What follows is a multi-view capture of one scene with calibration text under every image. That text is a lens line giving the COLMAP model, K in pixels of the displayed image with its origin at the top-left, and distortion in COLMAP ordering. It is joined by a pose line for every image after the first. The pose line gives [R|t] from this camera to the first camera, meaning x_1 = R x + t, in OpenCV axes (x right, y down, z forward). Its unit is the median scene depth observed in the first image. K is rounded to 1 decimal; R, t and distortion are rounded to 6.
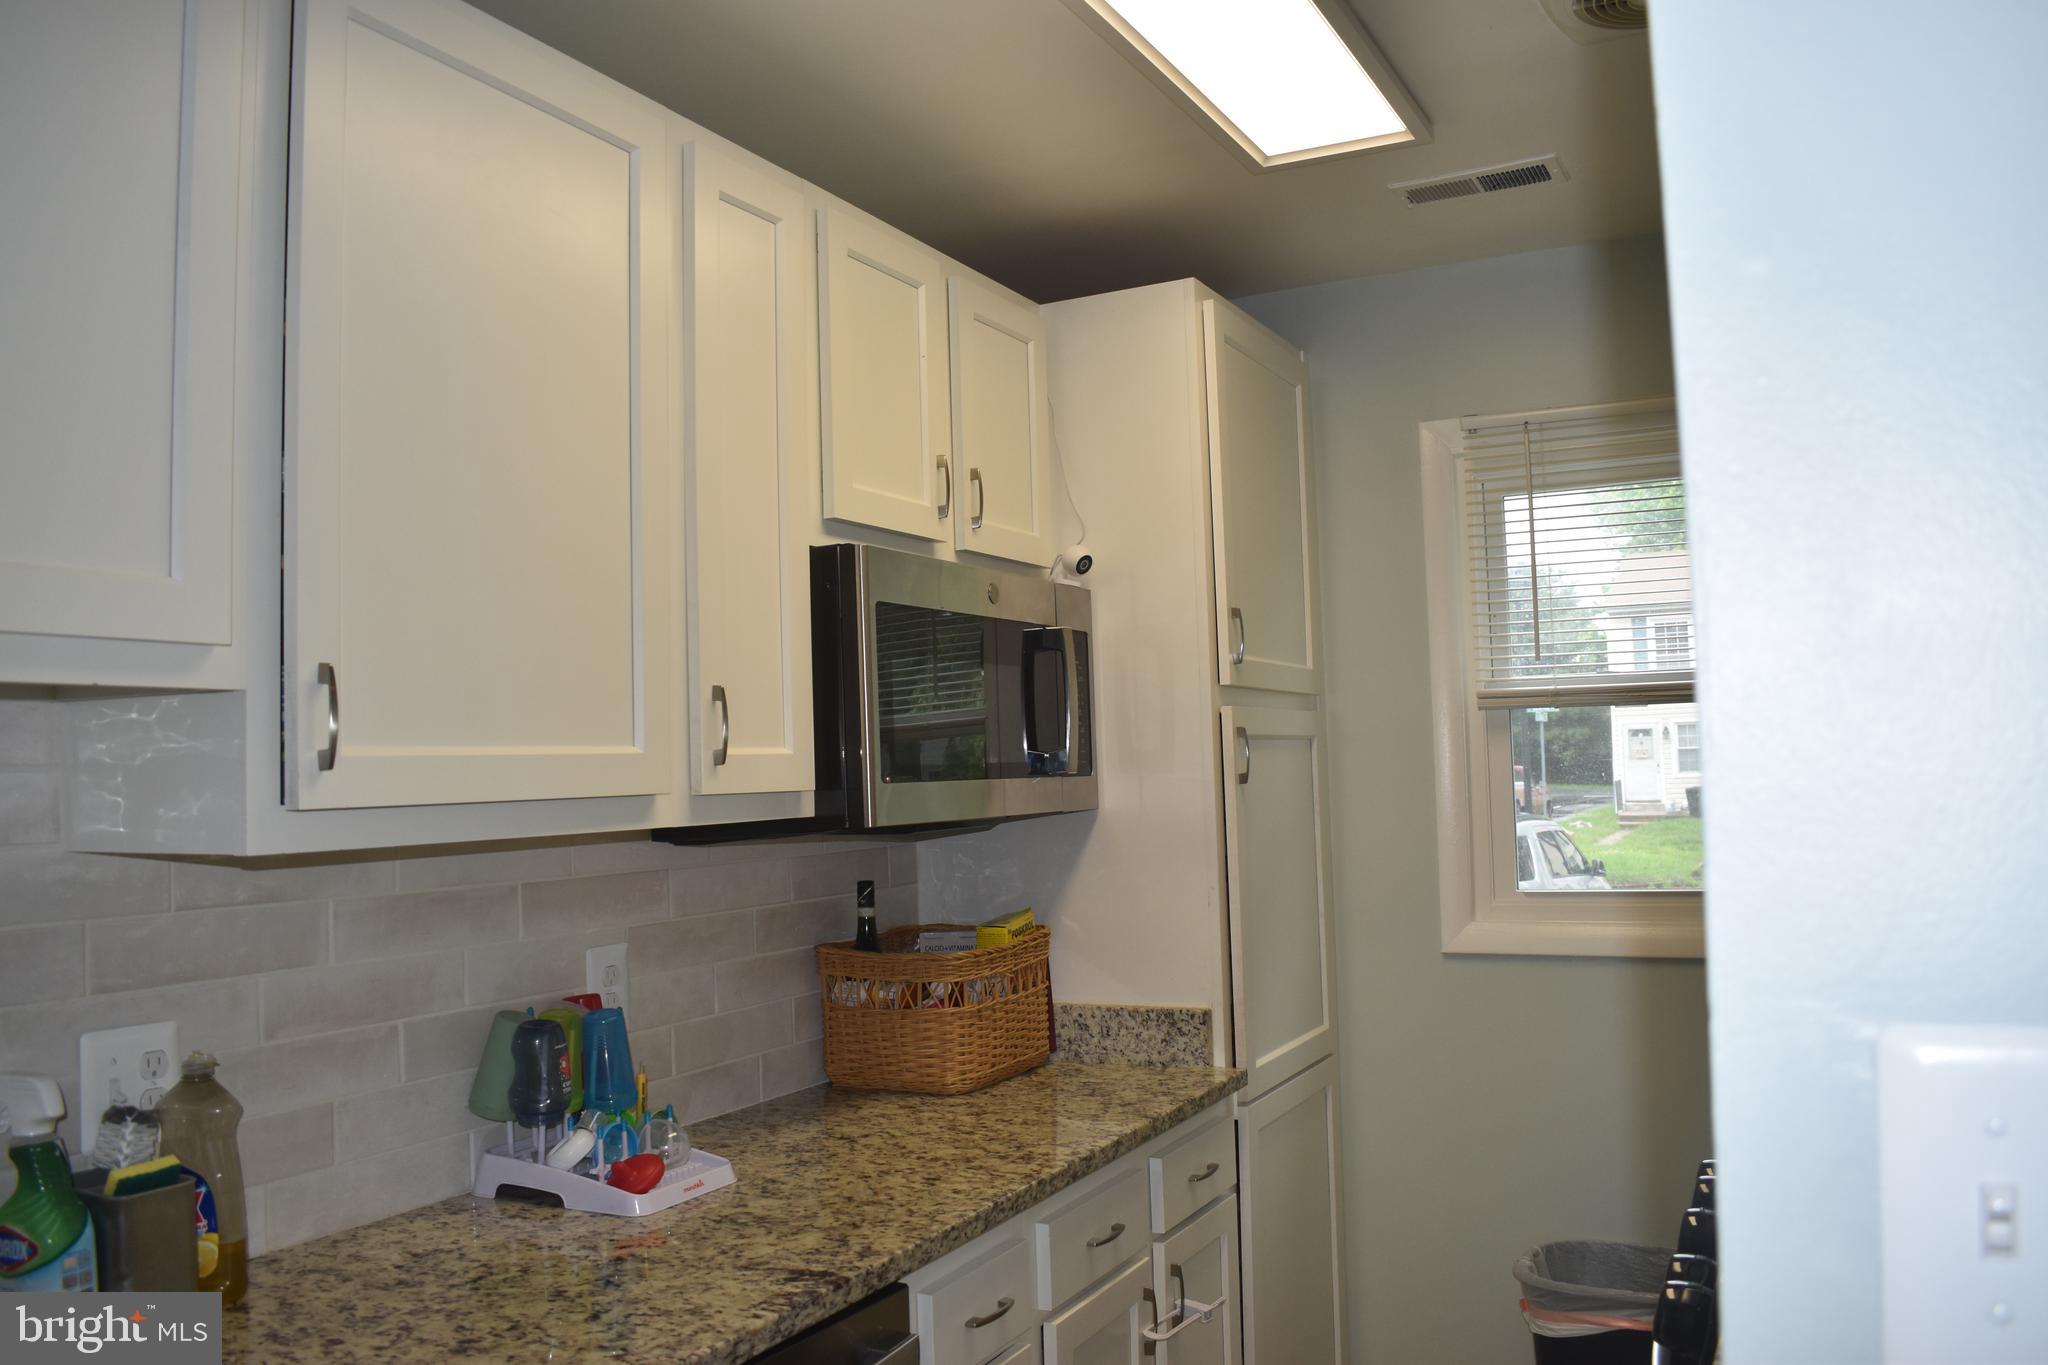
lens RADIAL K [[1604.4, 0, 1021.6], [0, 1604.4, 681.3], [0, 0, 1]] dist [-0.096935, 0.019448]
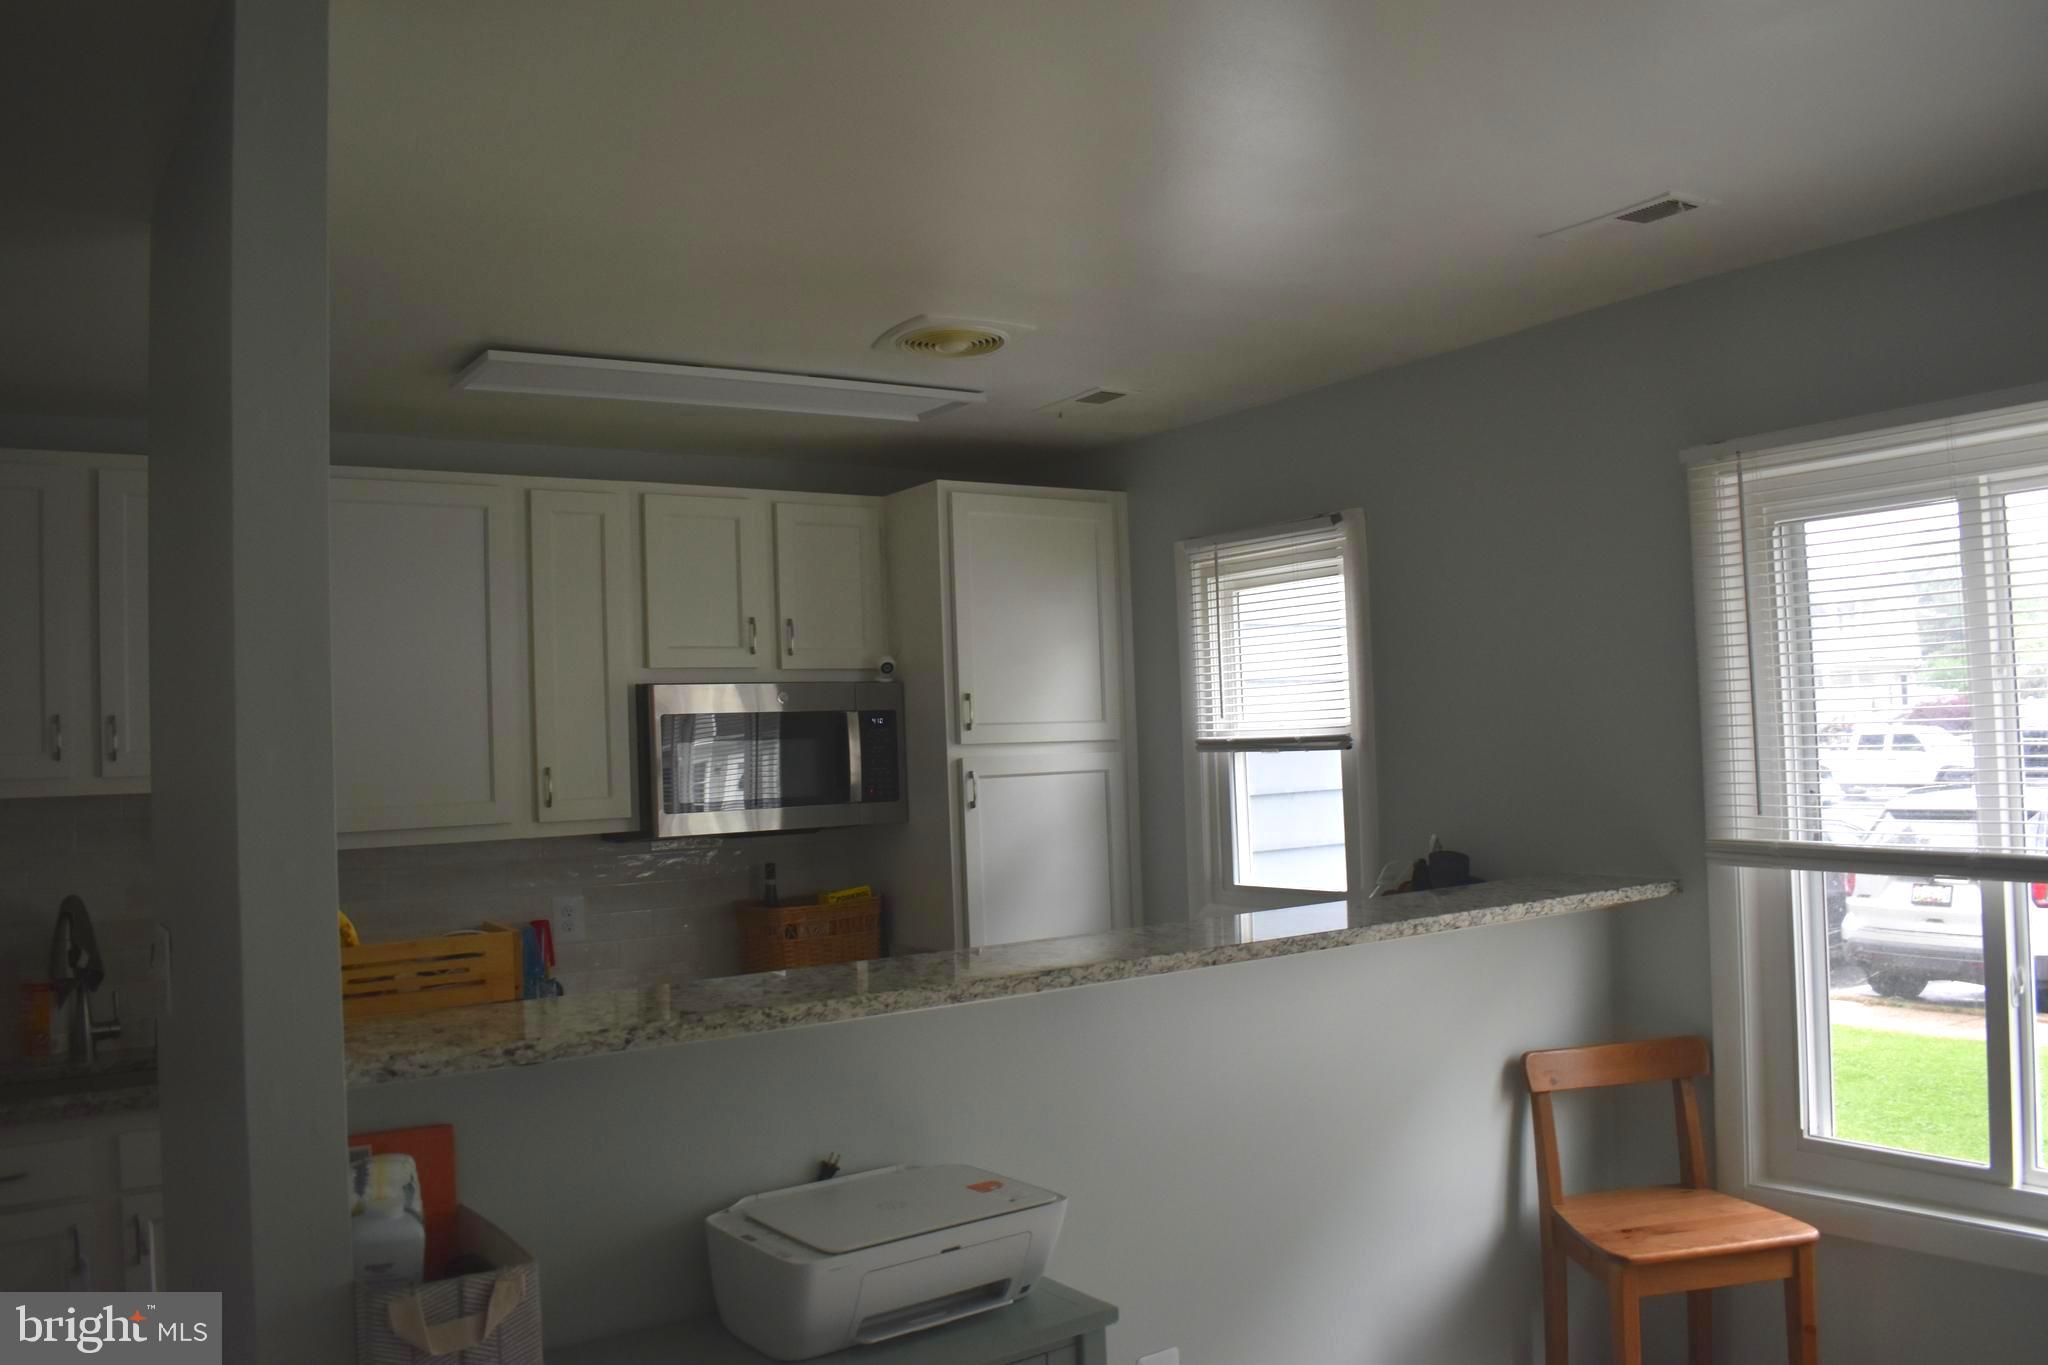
lens RADIAL K [[1604.4, 0, 1021.6], [0, 1604.4, 681.3], [0, 0, 1]] dist [-0.096935, 0.019448]
pose [[0.883732, -0.027205, -0.467202, 0.970856], [0.041824, 0.998905, 0.020947, -0.094324], [0.466121, -0.038052, 0.883902, -0.373336]]
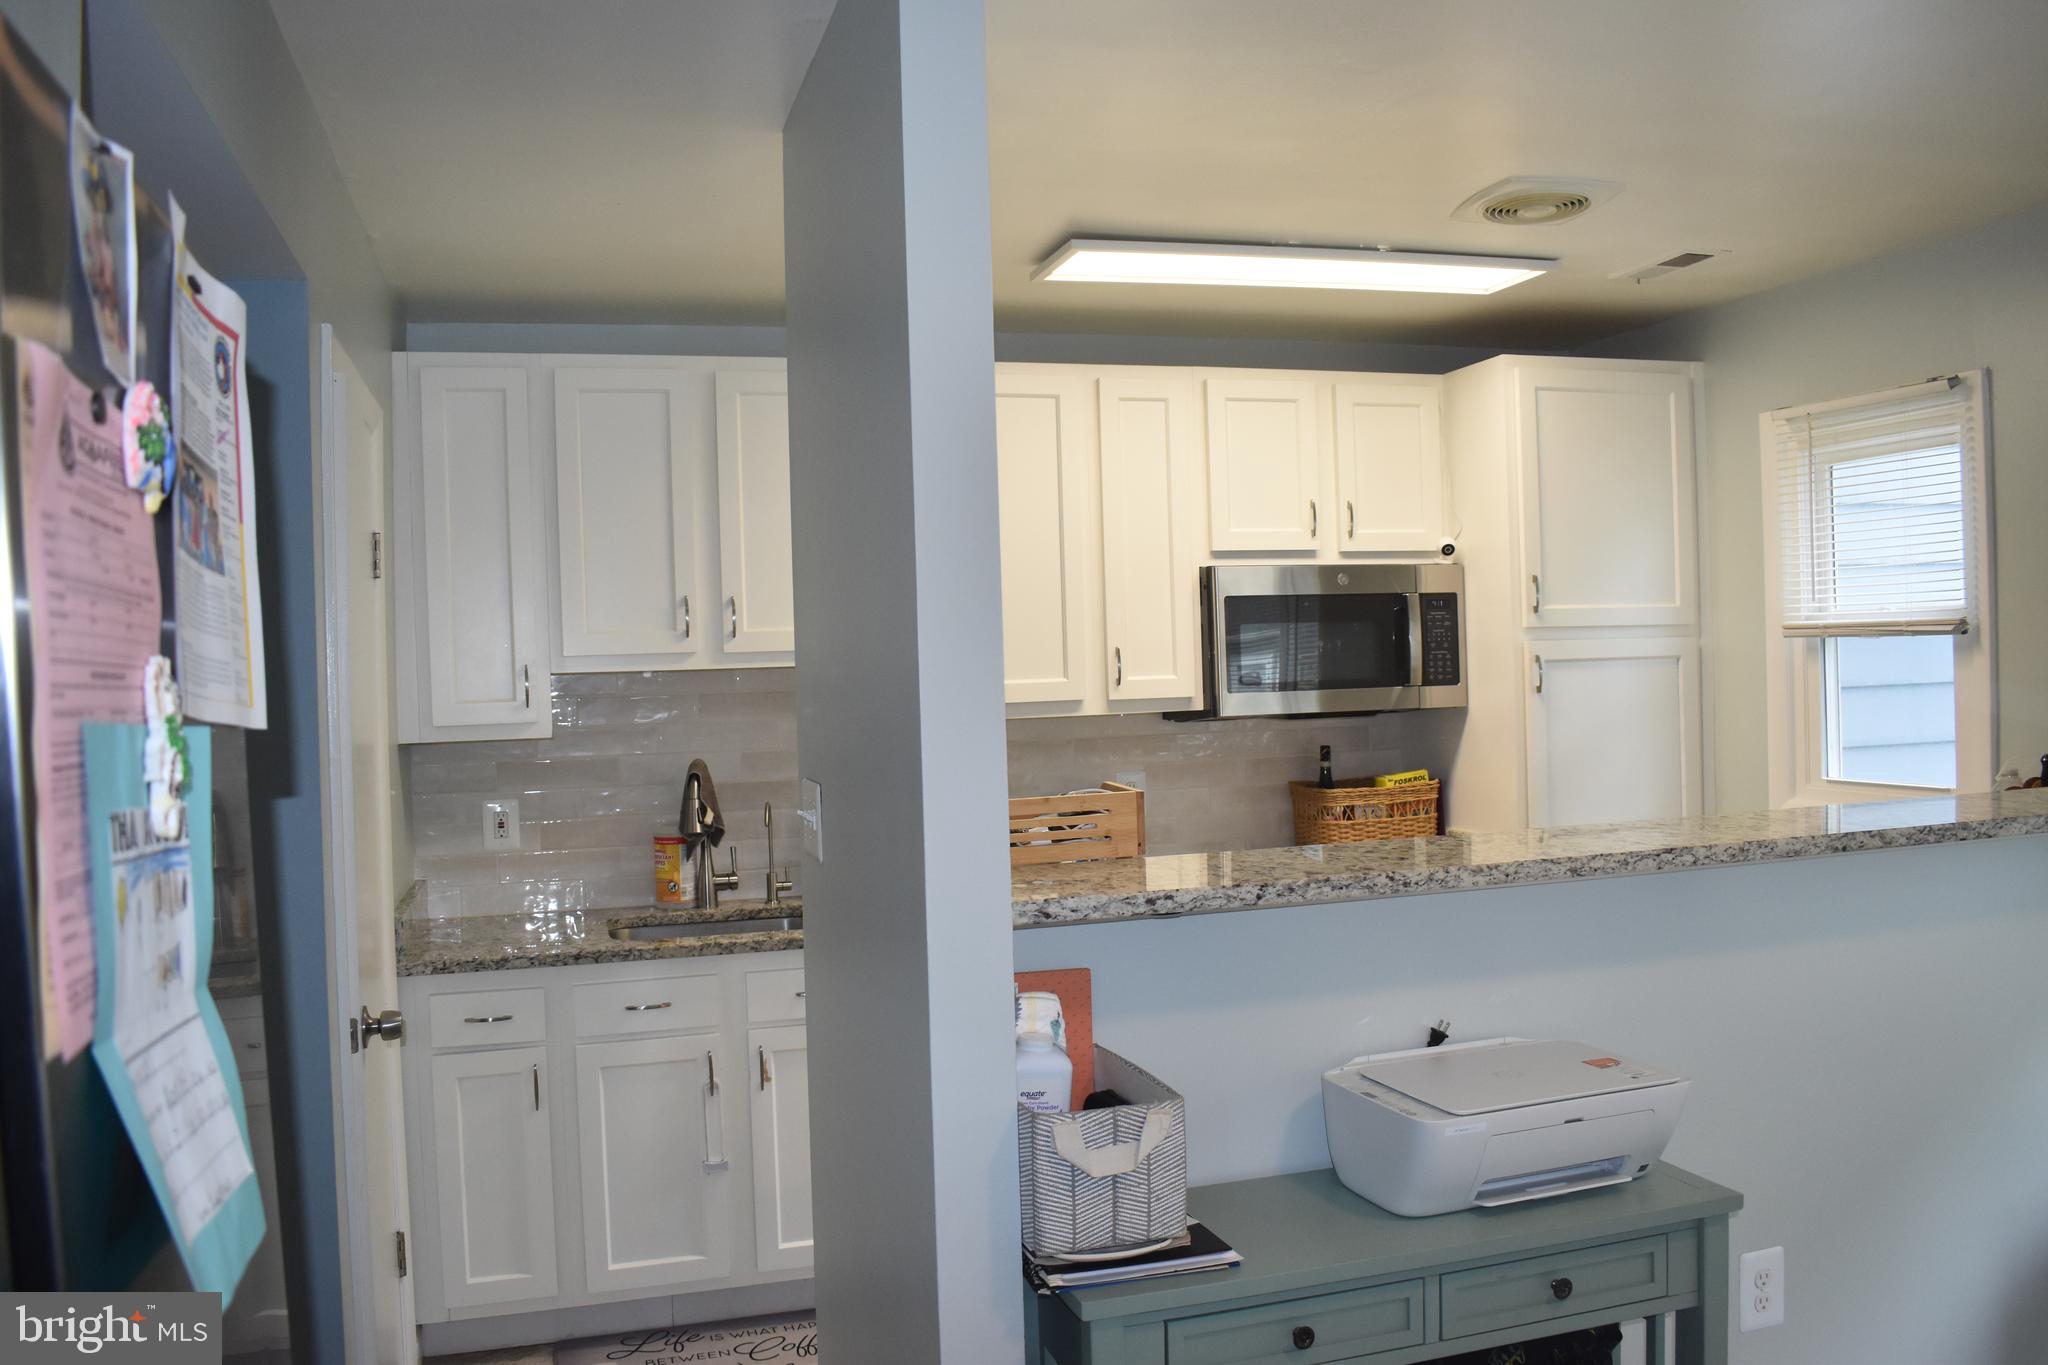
lens RADIAL K [[1604.4, 0, 1021.6], [0, 1604.4, 681.3], [0, 0, 1]] dist [-0.096935, 0.019448]
pose [[0.700340, 0.014381, -0.713665, 0.924960], [0.051663, 0.996154, 0.070772, -0.082431], [0.711938, -0.086435, 0.696903, -0.420863]]
